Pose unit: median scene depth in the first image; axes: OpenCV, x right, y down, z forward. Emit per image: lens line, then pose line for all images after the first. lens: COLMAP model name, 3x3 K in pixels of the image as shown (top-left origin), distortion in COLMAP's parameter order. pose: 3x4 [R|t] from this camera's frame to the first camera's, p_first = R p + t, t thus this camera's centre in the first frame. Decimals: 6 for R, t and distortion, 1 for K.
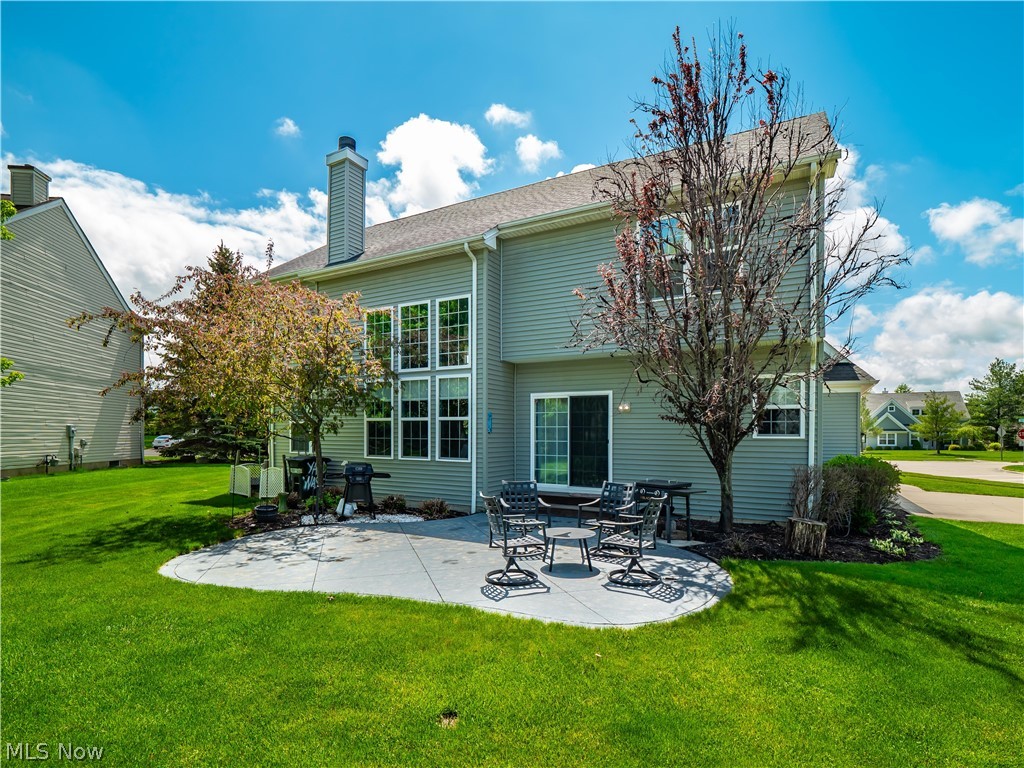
lens RADIAL K [[481.8, 0, 508.4], [0, 481.8, 435.6], [0, 0, 1]] dist [-0.024448, -0.000440]
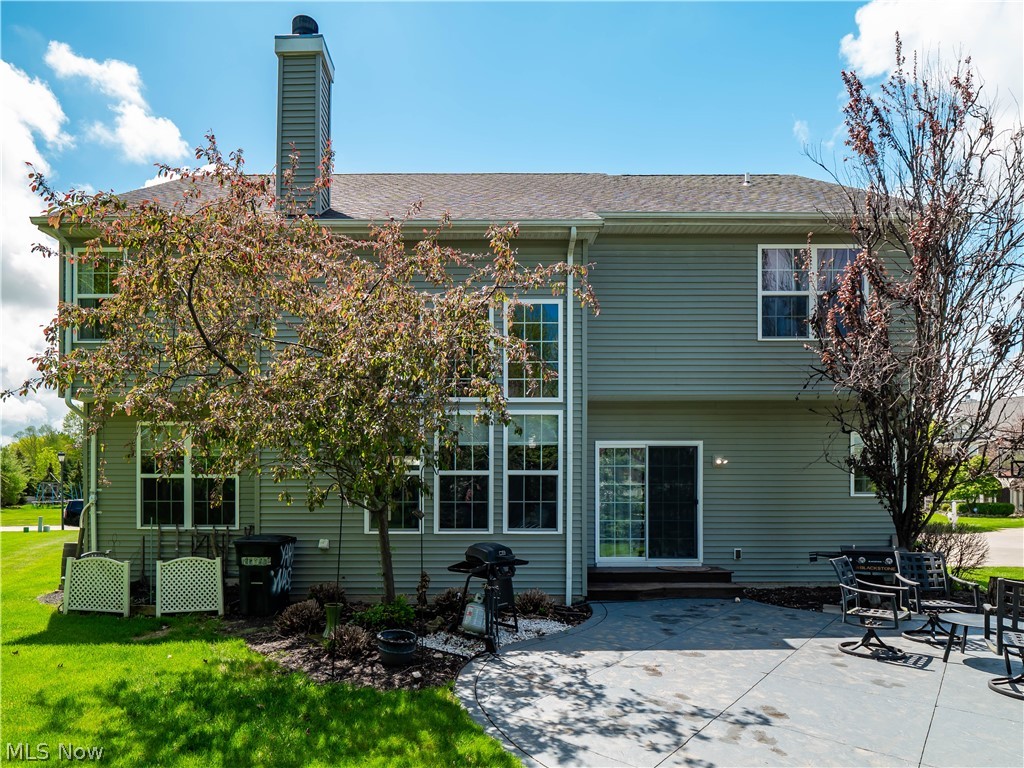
lens RADIAL K [[555.3, 0, 501.7], [0, 555.3, 489.6], [0, 0, 1]] dist [-0.028656, -0.003280]
pose [[0.886689, -0.005881, 0.462330, -0.532935], [0.006689, 0.999978, -0.000109, -0.011025], [-0.462319, 0.003189, 0.886708, 0.305452]]
